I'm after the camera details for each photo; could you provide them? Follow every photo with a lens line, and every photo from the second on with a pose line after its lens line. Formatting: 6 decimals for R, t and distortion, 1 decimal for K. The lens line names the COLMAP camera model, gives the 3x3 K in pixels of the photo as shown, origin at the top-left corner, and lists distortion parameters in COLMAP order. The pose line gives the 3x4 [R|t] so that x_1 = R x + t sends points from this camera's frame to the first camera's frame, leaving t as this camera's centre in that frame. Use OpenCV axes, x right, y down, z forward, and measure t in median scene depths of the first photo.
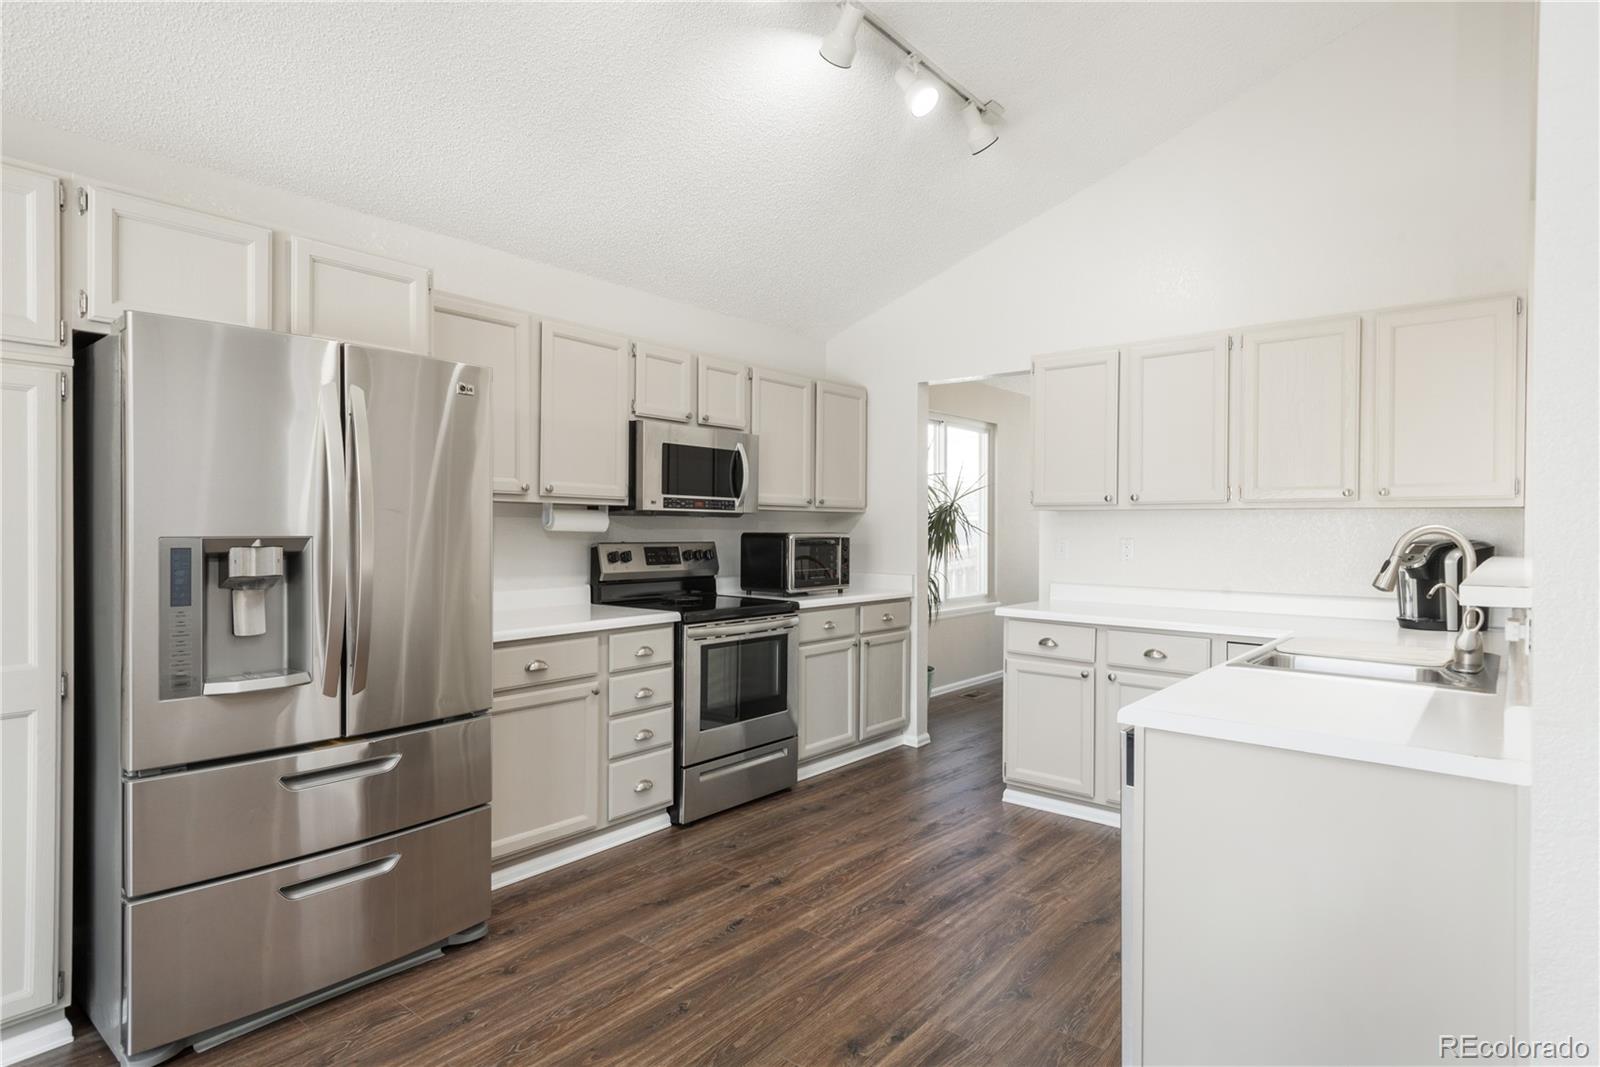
lens RADIAL K [[854.4, 0, 784.5], [0, 854.4, 527.8], [0, 0, 1]] dist [0.013943, -0.002359]
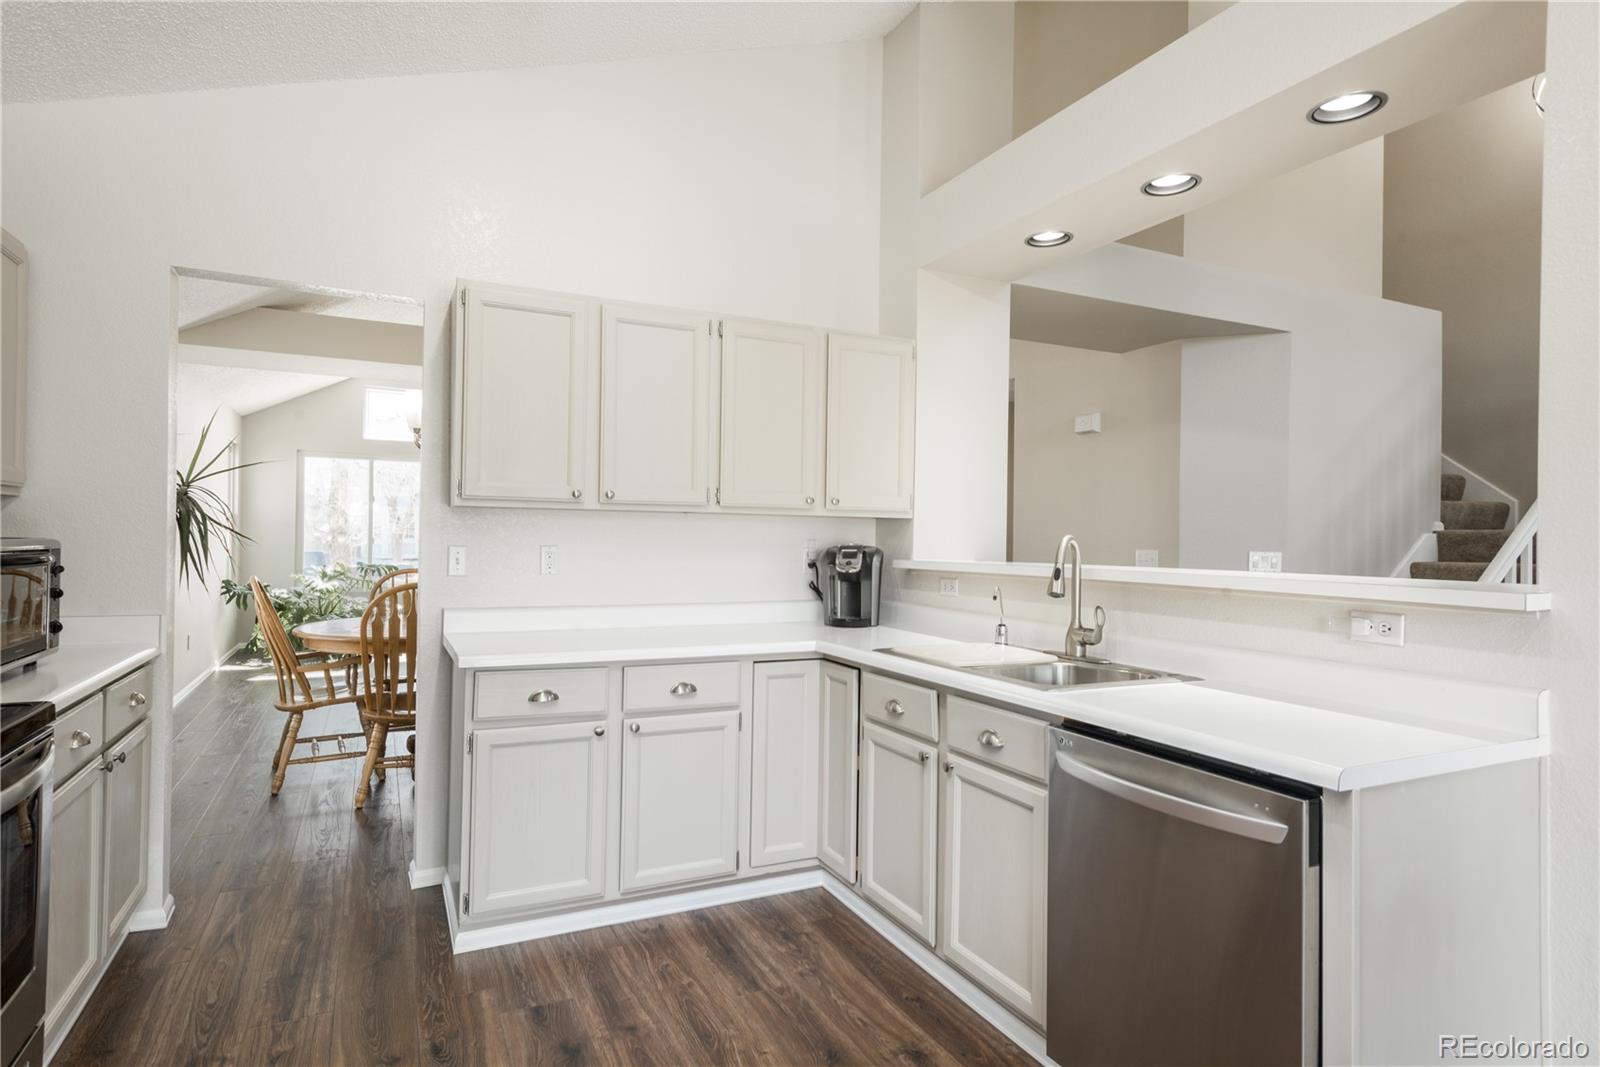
lens RADIAL K [[854.4, 0, 796.5], [0, 854.4, 536.1], [0, 0, 1]] dist [0.013943, -0.002359]
pose [[0.397644, 0.003963, 0.917531, -0.341821], [-0.012785, 0.999918, 0.001222, -0.000380], [-0.917451, -0.012217, 0.397662, 0.734193]]
